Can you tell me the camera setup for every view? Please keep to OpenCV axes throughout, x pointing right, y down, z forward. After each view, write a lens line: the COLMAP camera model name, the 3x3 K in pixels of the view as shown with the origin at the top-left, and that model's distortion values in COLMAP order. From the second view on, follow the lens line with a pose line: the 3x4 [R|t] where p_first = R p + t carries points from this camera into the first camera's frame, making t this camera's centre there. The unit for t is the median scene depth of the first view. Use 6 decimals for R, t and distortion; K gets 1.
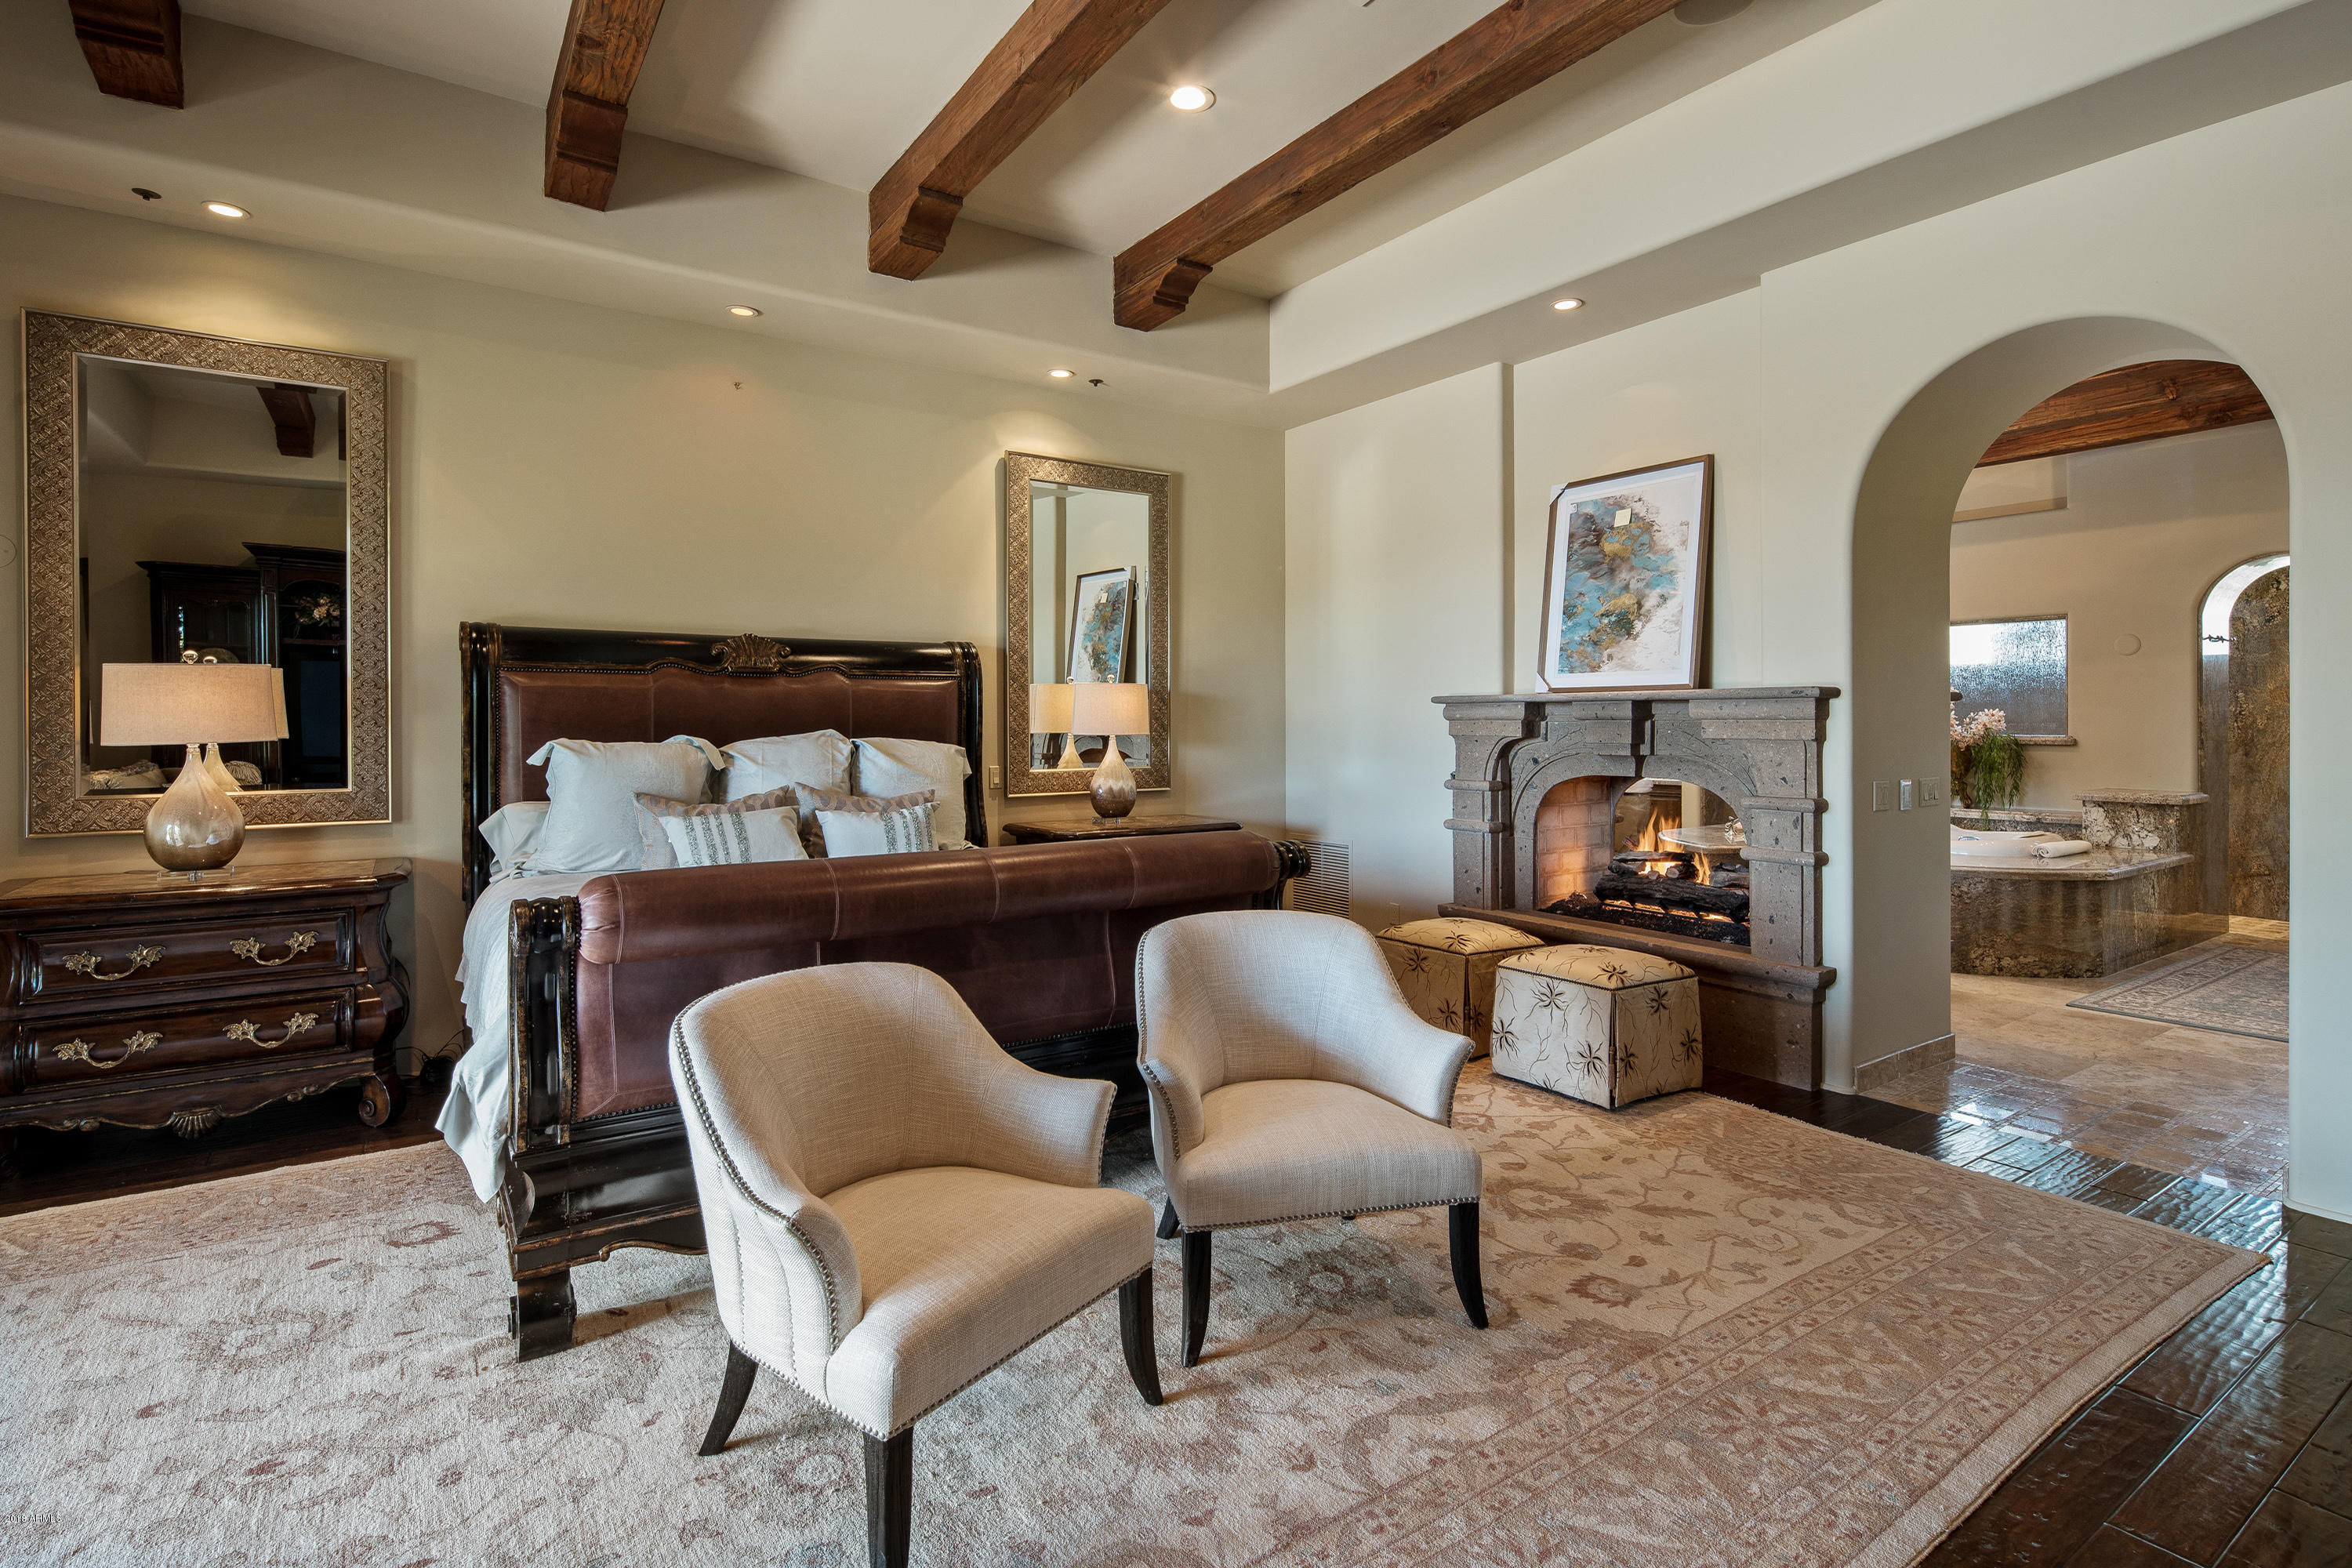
lens RADIAL K [[1136.2, 0, 1160.6], [0, 1136.2, 731.7], [0, 0, 1]] dist [0.000733, 0.000002]
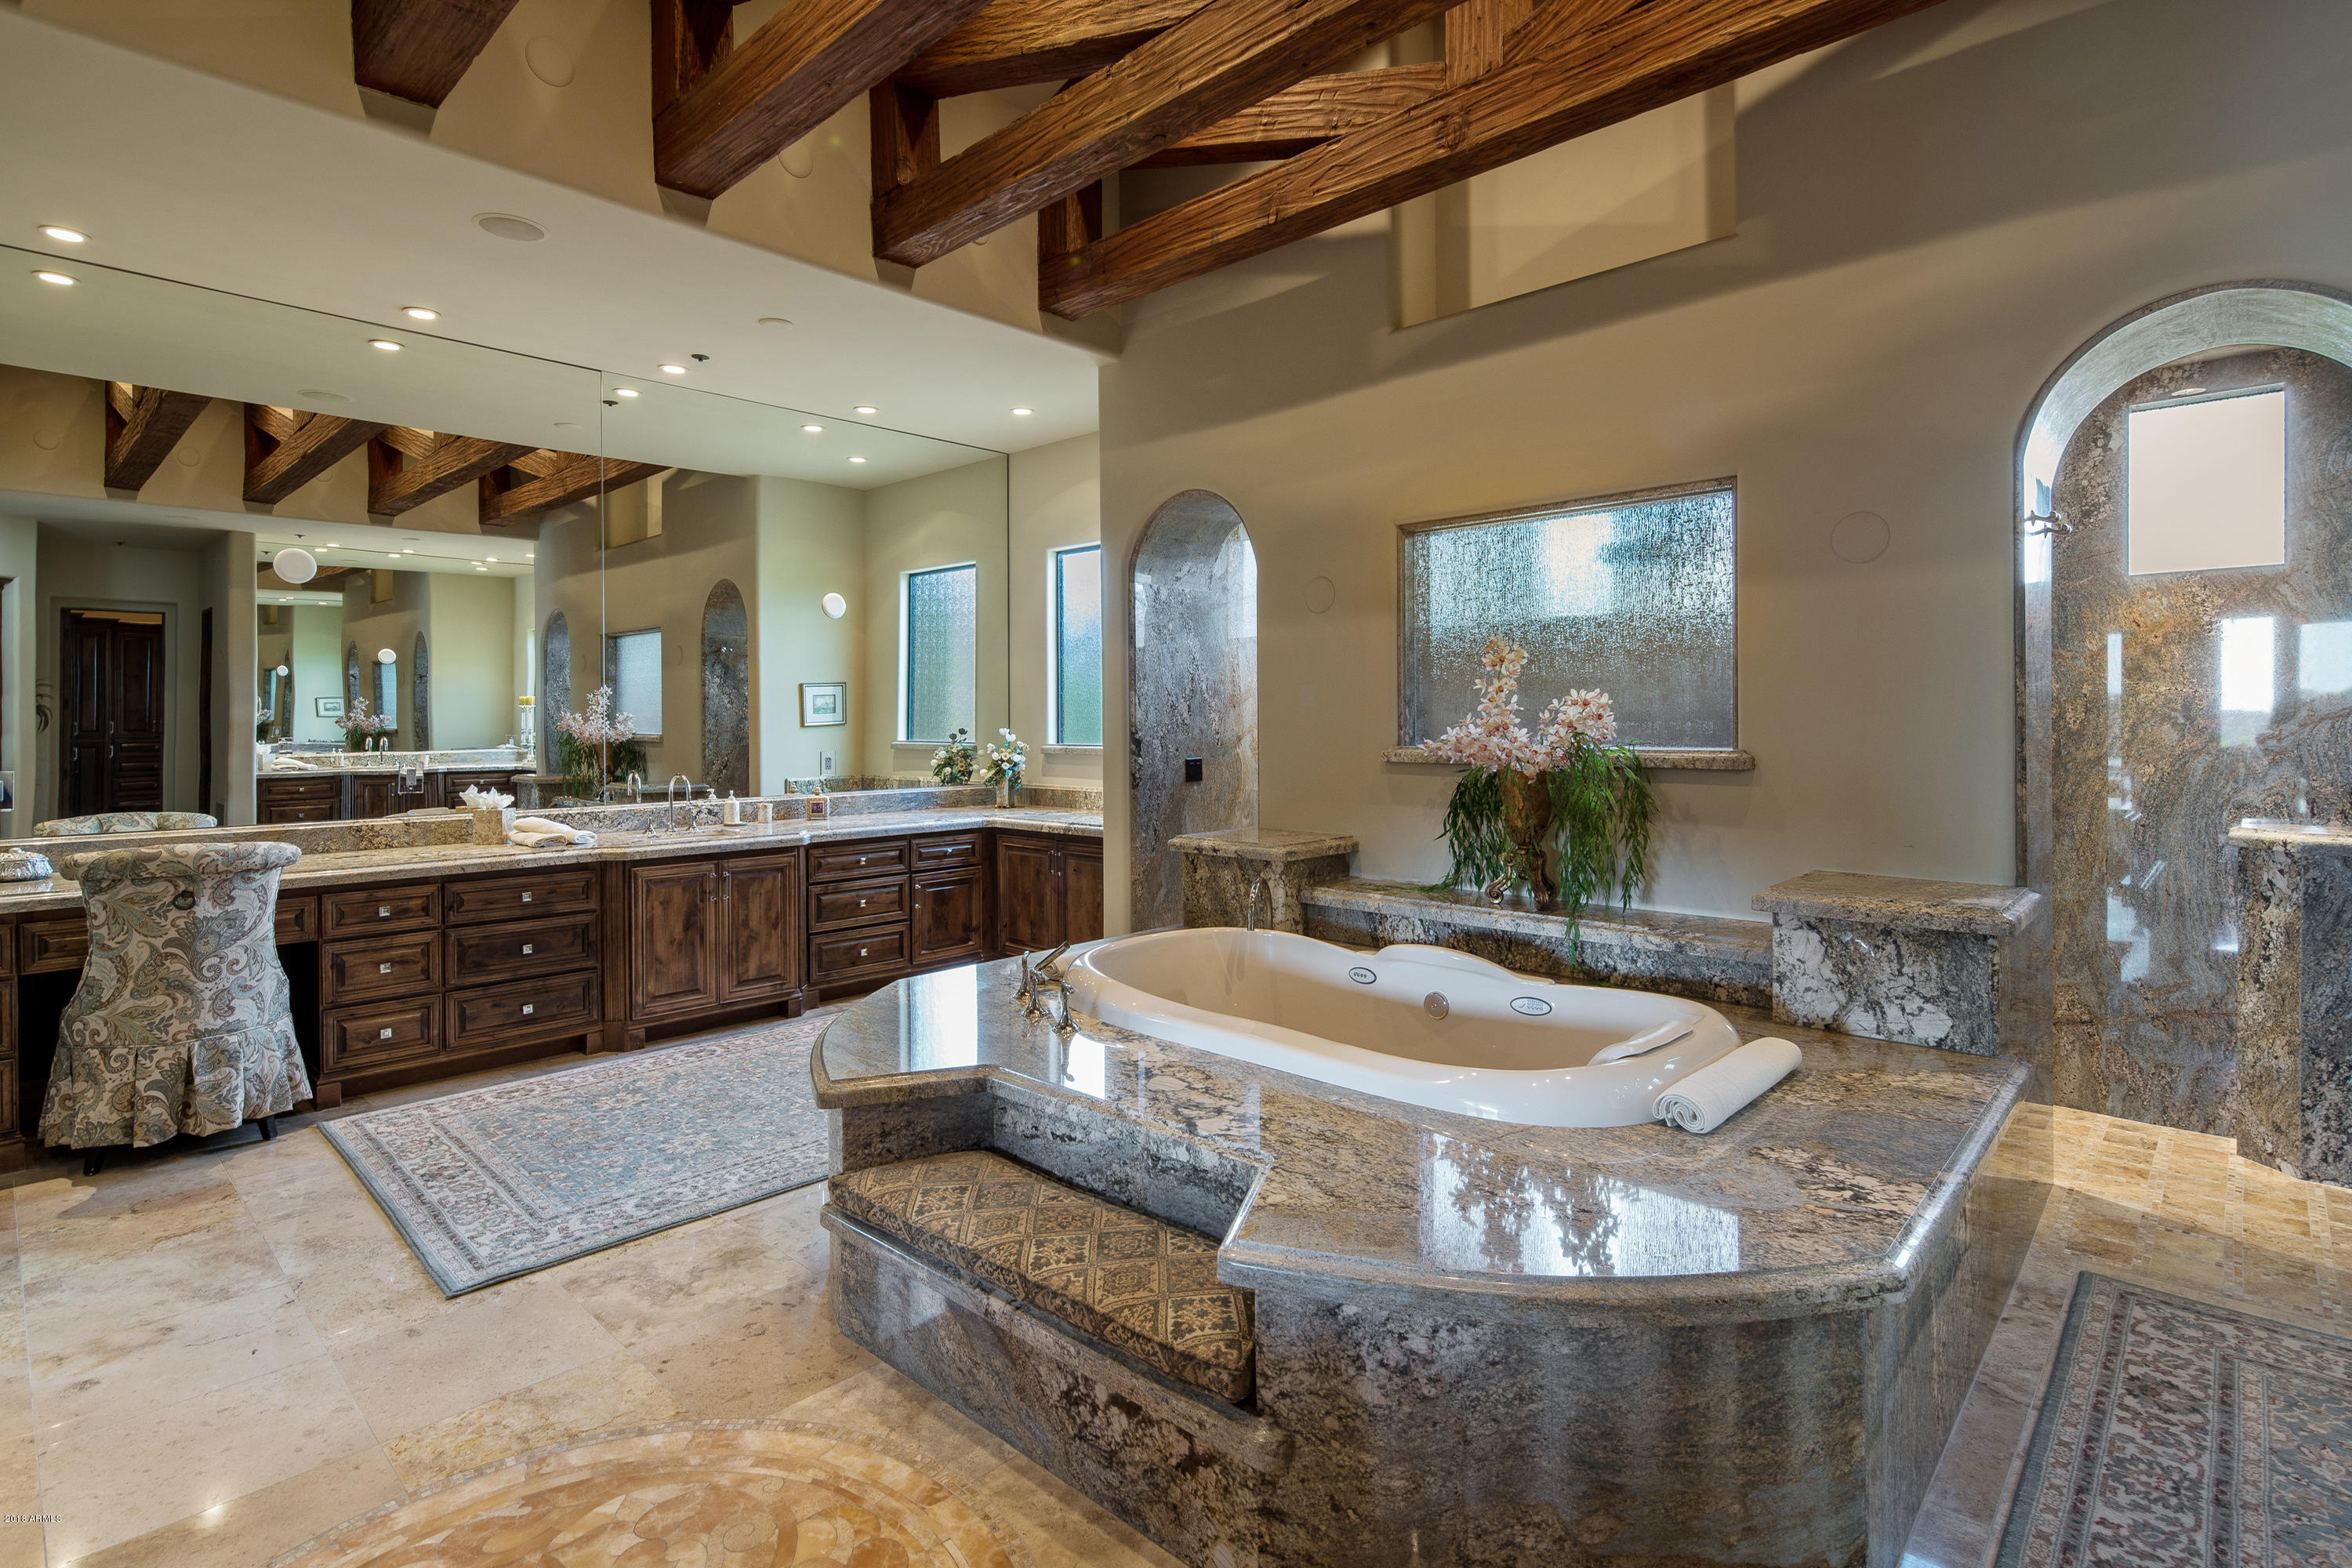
lens RADIAL K [[1136.2, 0, 1160.6], [0, 1136.2, 731.7], [0, 0, 1]] dist [0.000733, 0.000002]
pose [[0.977322, -0.006145, 0.211669, 0.611534], [0.005900, 0.999981, 0.001786, -0.006631], [-0.211676, -0.000497, 0.977340, 0.776496]]
